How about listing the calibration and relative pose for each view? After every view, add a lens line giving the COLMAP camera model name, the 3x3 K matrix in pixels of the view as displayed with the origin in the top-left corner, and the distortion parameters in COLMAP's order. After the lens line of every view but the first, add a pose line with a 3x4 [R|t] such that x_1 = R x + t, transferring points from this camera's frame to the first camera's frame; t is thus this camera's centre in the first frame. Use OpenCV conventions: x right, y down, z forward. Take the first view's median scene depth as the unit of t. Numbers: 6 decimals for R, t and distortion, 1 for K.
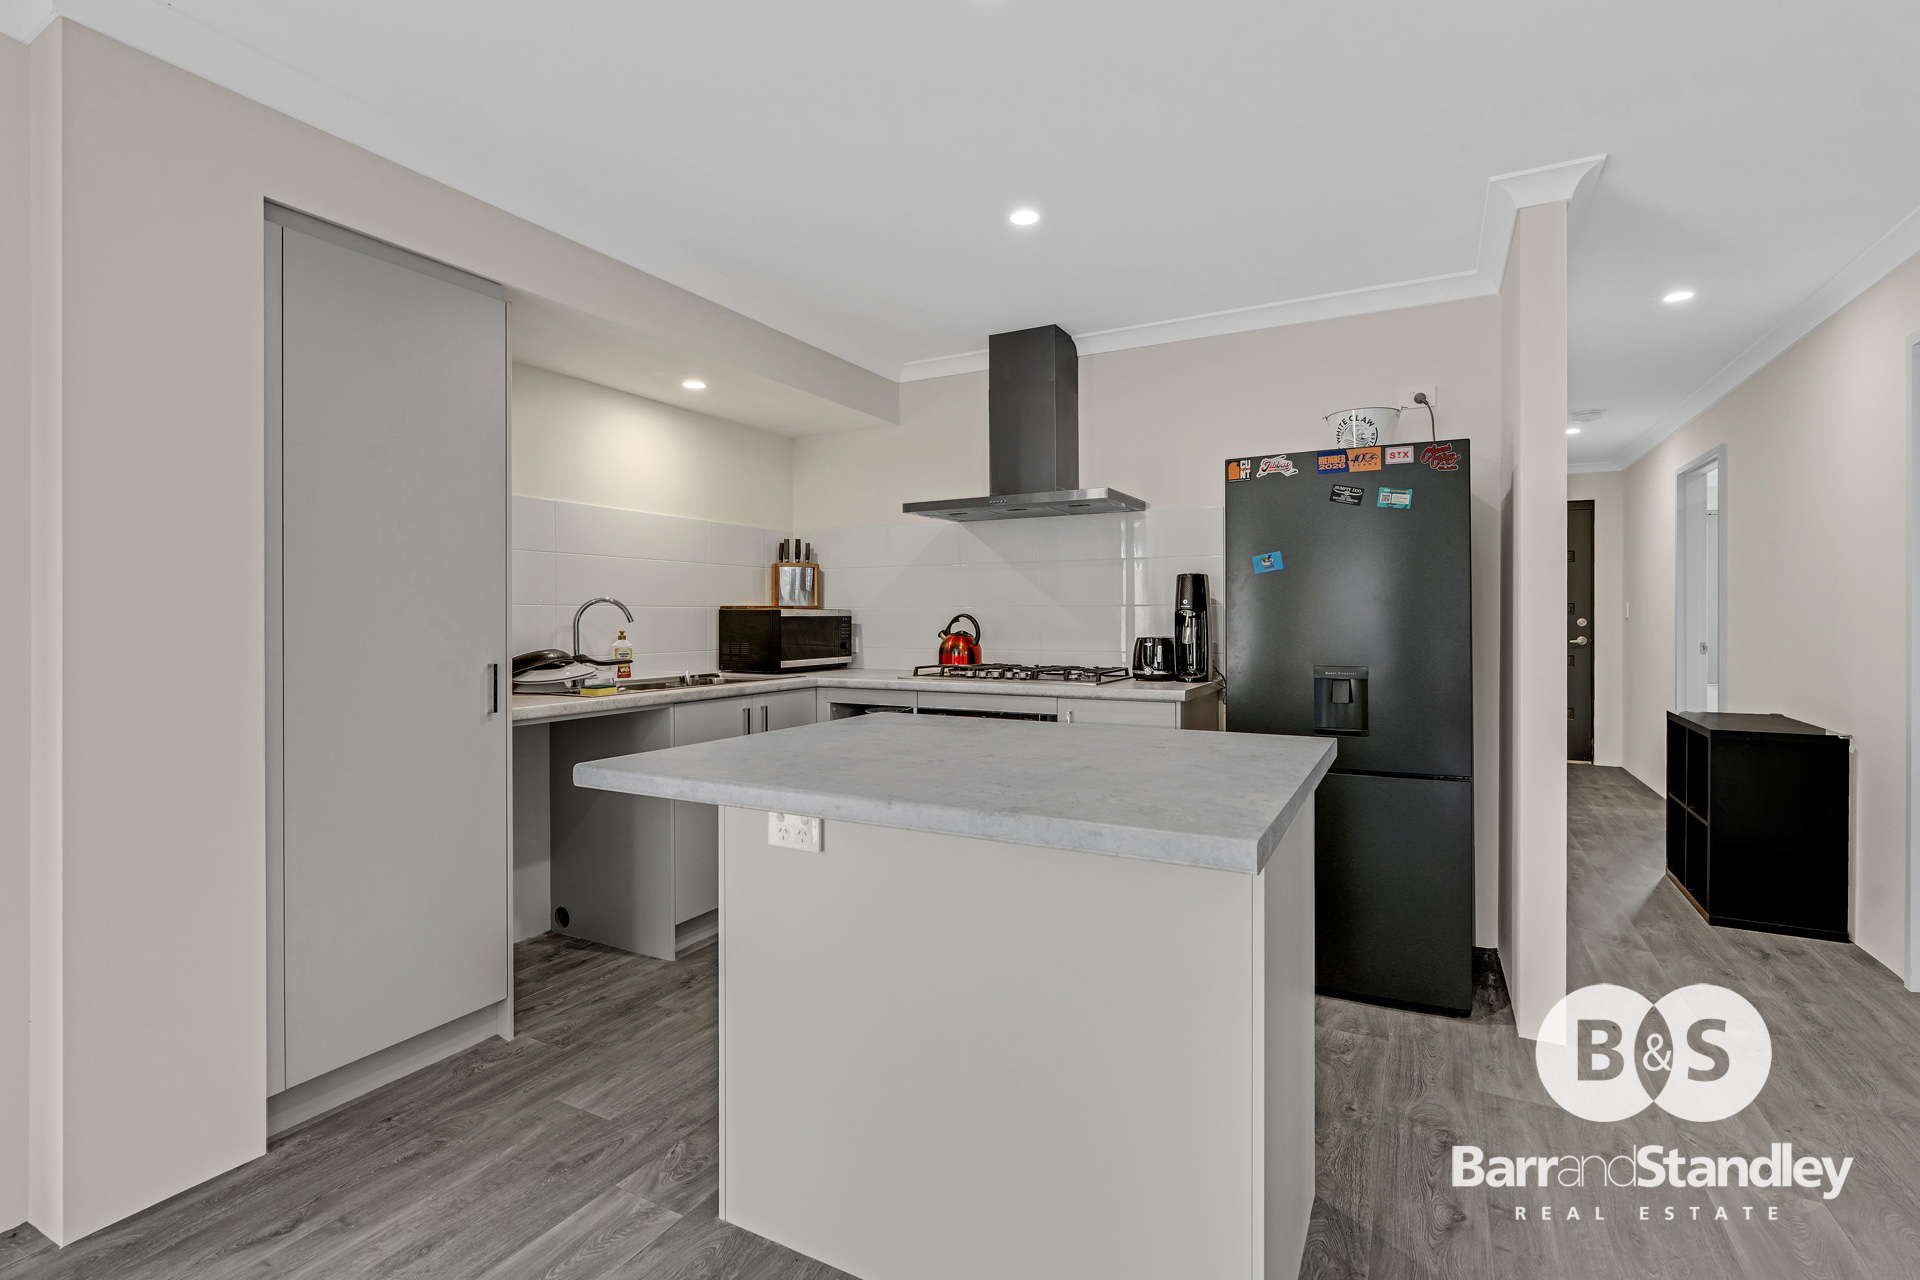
lens RADIAL K [[872.0, 0, 964.0], [0, 872.0, 634.0], [0, 0, 1]] dist [-0.004902, -0.000365]
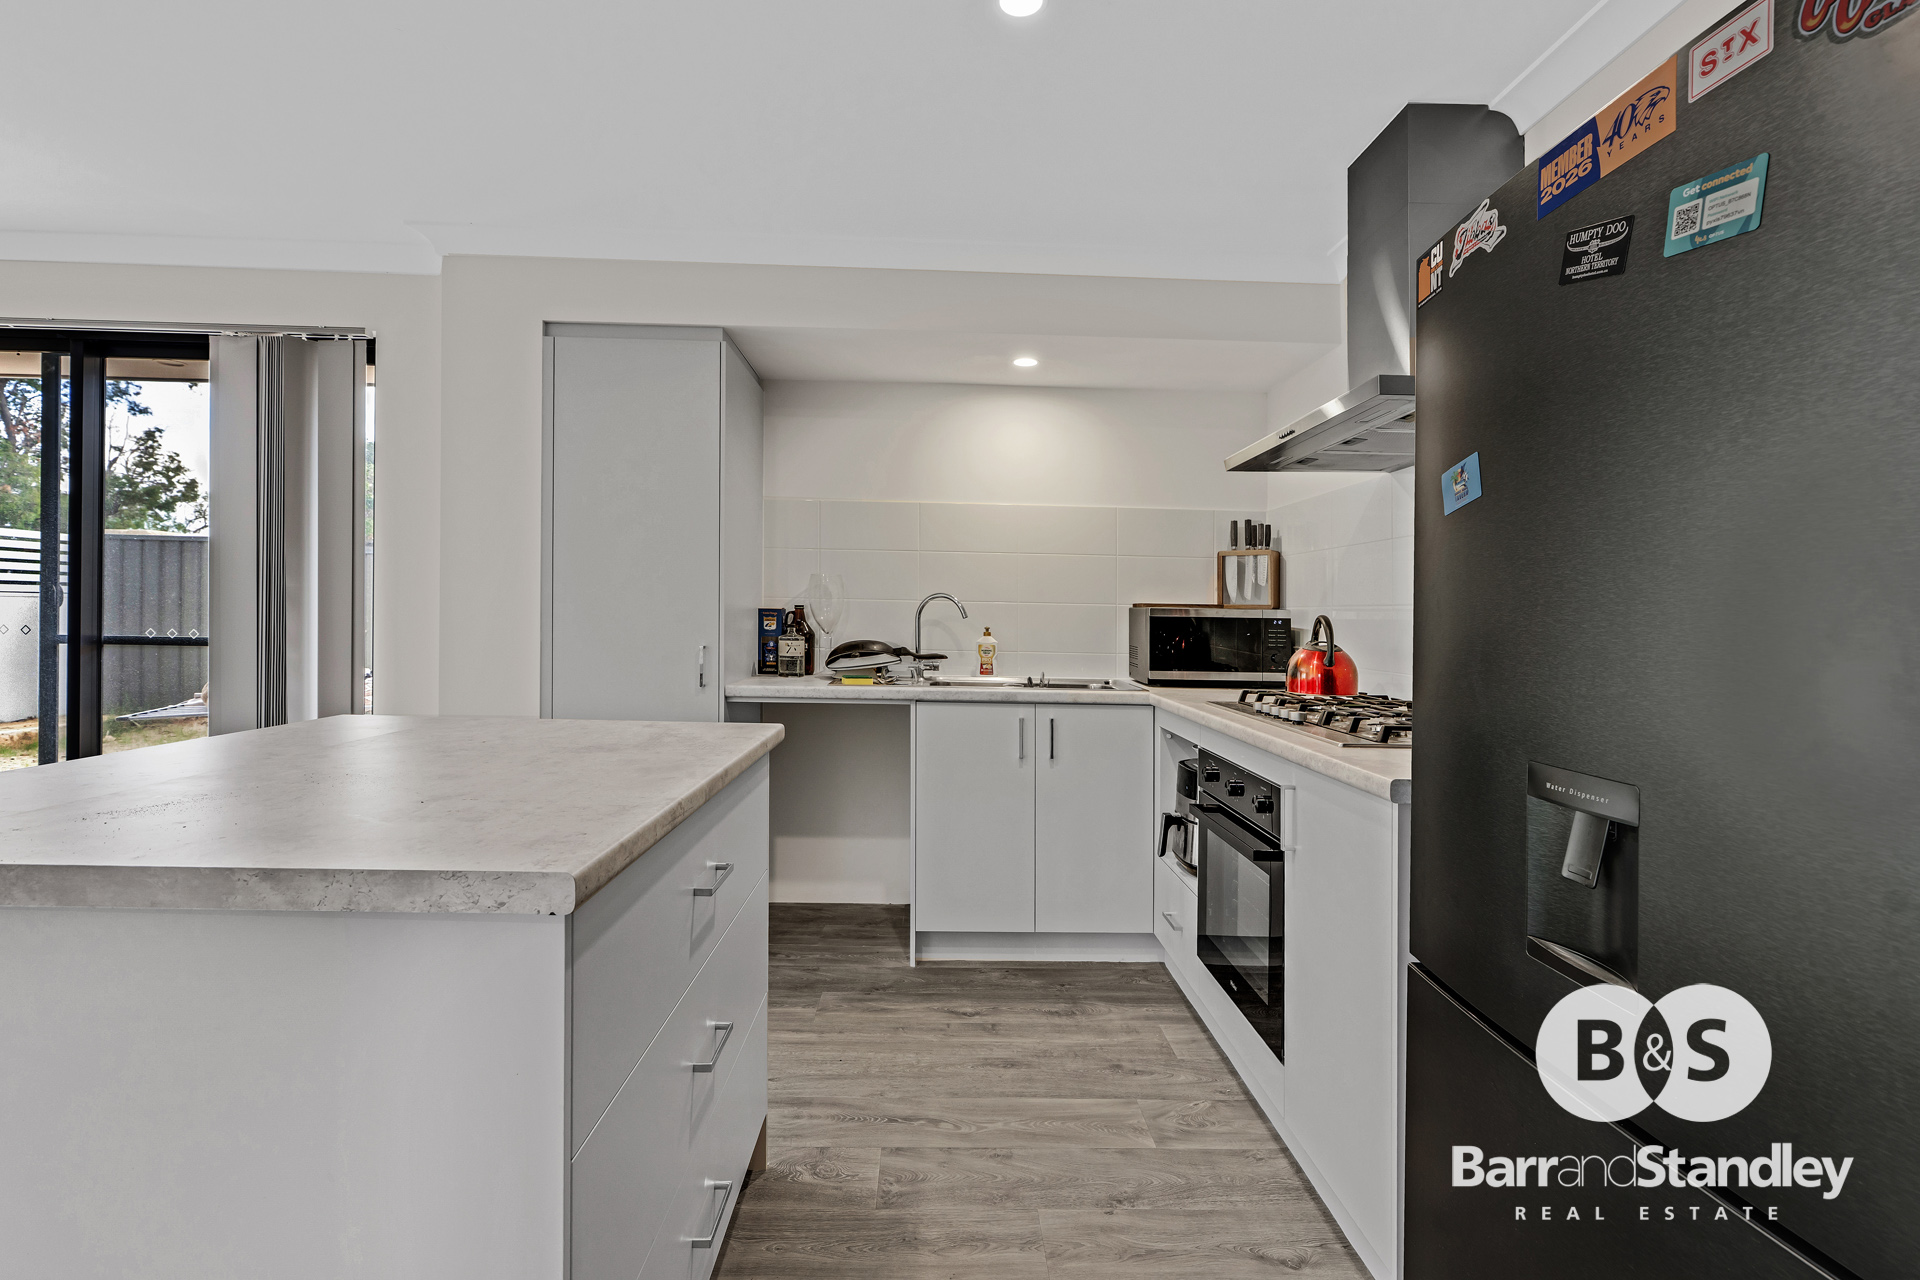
lens RADIAL K [[872.0, 0, 977.2], [0, 872.0, 626.1], [0, 0, 1]] dist [-0.004902, -0.000365]
pose [[0.504247, 0.022757, -0.863260, 0.580883], [-0.038216, 0.999261, 0.004020, -0.011245], [0.862714, 0.030963, 0.504744, 0.612514]]
